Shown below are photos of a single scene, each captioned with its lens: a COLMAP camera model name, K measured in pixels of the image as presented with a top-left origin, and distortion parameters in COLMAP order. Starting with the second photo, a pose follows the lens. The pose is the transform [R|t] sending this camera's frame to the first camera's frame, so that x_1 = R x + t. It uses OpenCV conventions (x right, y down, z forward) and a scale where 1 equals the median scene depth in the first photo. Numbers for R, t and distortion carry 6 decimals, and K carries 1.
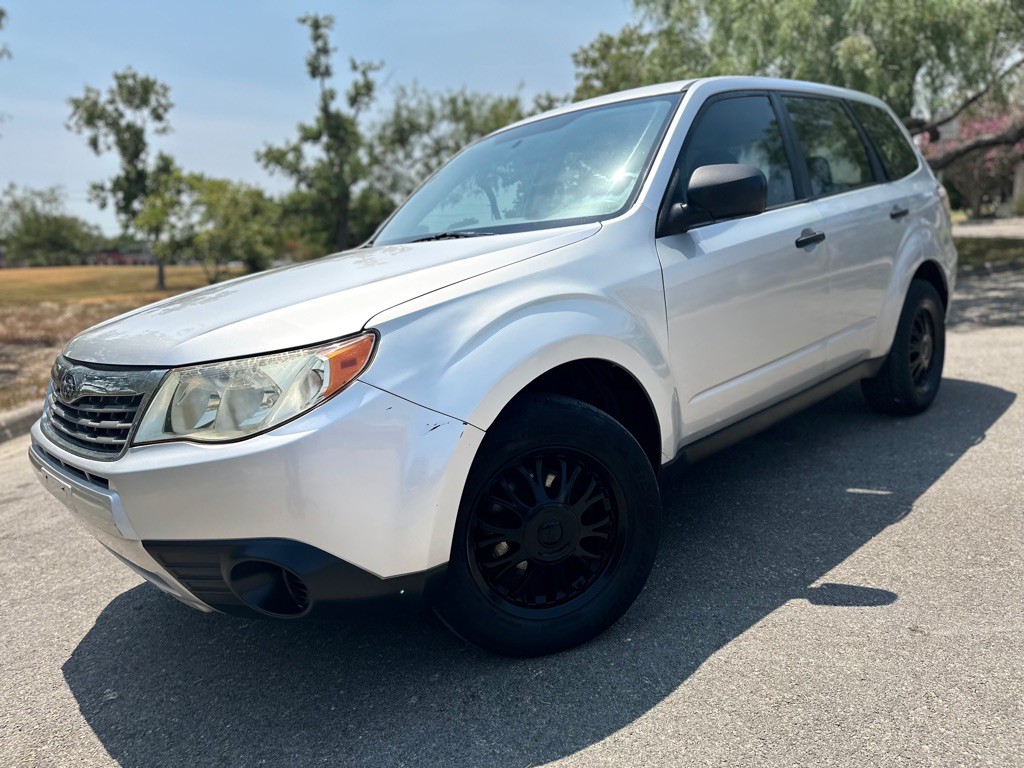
lens RADIAL K [[724.6, 0, 507.4], [0, 724.6, 368.2], [0, 0, 1]] dist [0.024694, -0.032232]
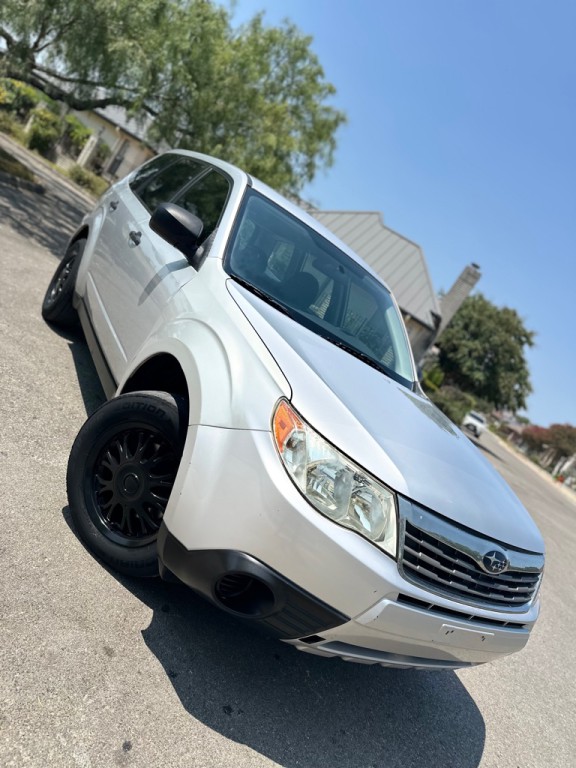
lens RADIAL K [[543.5, 0, 296.6], [0, 543.5, 387.8], [0, 0, 1]] dist [0.024694, -0.032232]
pose [[0.136213, 0.029320, 0.990246, -0.912502], [-0.404801, 0.913957, 0.028621, -0.079796], [-0.904202, -0.404751, 0.136362, 0.741541]]
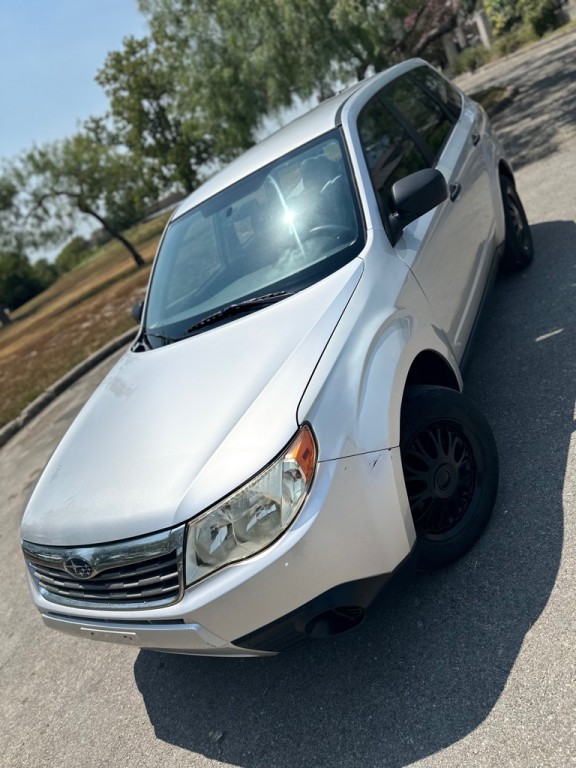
lens RADIAL K [[543.5, 0, 287.0], [0, 543.5, 386.8], [0, 0, 1]] dist [0.024694, -0.032232]
pose [[0.871879, -0.464175, 0.156102, -0.166181], [0.435427, 0.880658, 0.186669, -0.152377], [-0.224119, -0.094782, 0.969942, 0.021622]]
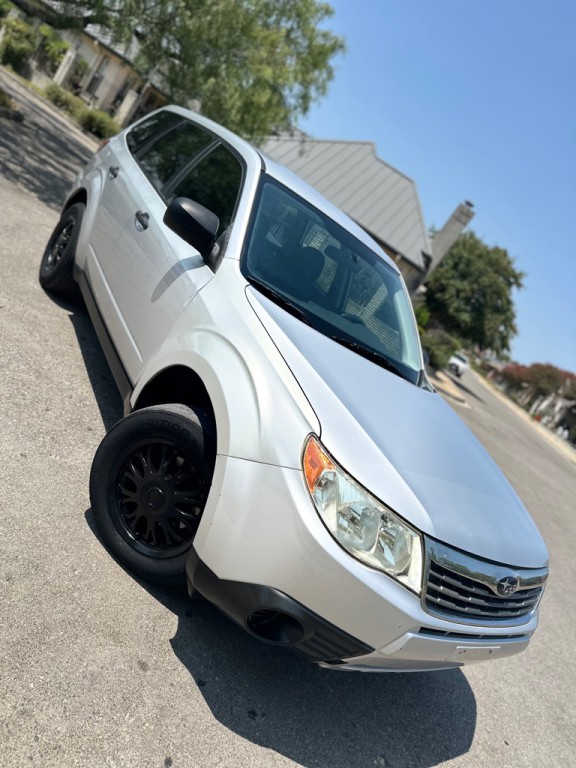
lens RADIAL K [[543.5, 0, 284.8], [0, 543.5, 386.4], [0, 0, 1]] dist [0.024694, -0.032232]
pose [[0.124907, -0.089989, 0.988079, -0.918056], [-0.424854, 0.895104, 0.135229, -0.151529], [-0.896603, -0.436681, 0.073573, 0.825484]]
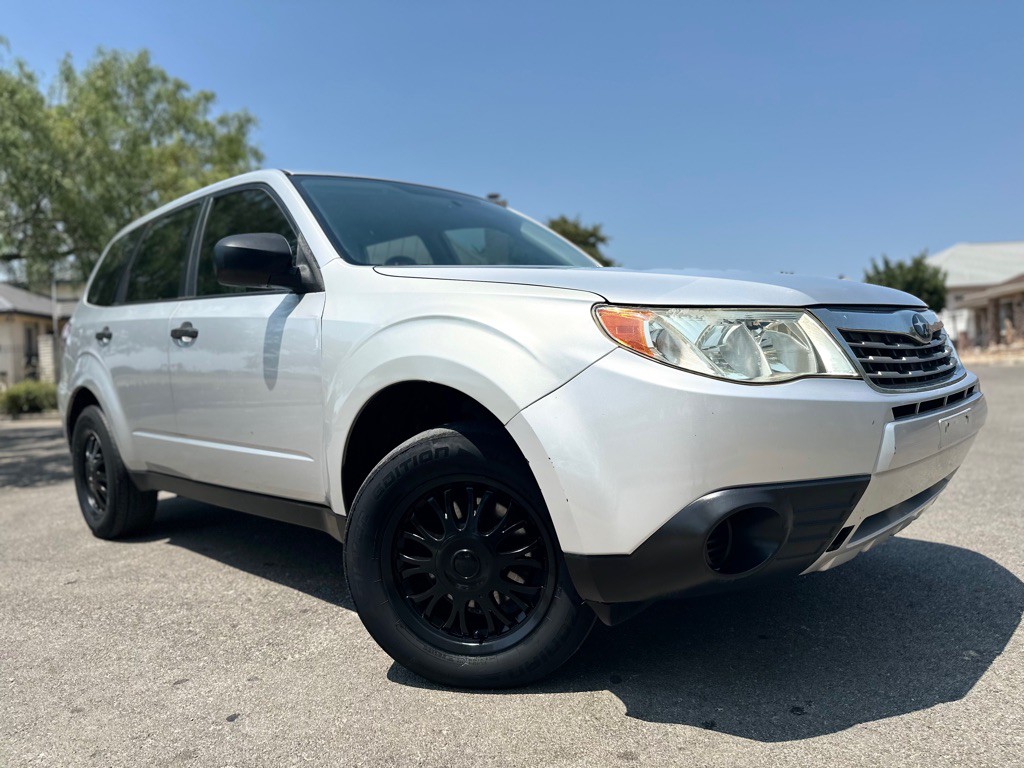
lens RADIAL K [[724.6, 0, 505.9], [0, 724.6, 389.8], [0, 0, 1]] dist [0.024694, -0.032232]
pose [[-0.034982, 0.053922, 0.997932, -0.885923], [0.229353, 0.972326, -0.044498, 0.012855], [-0.972714, 0.227323, -0.046381, 0.914334]]
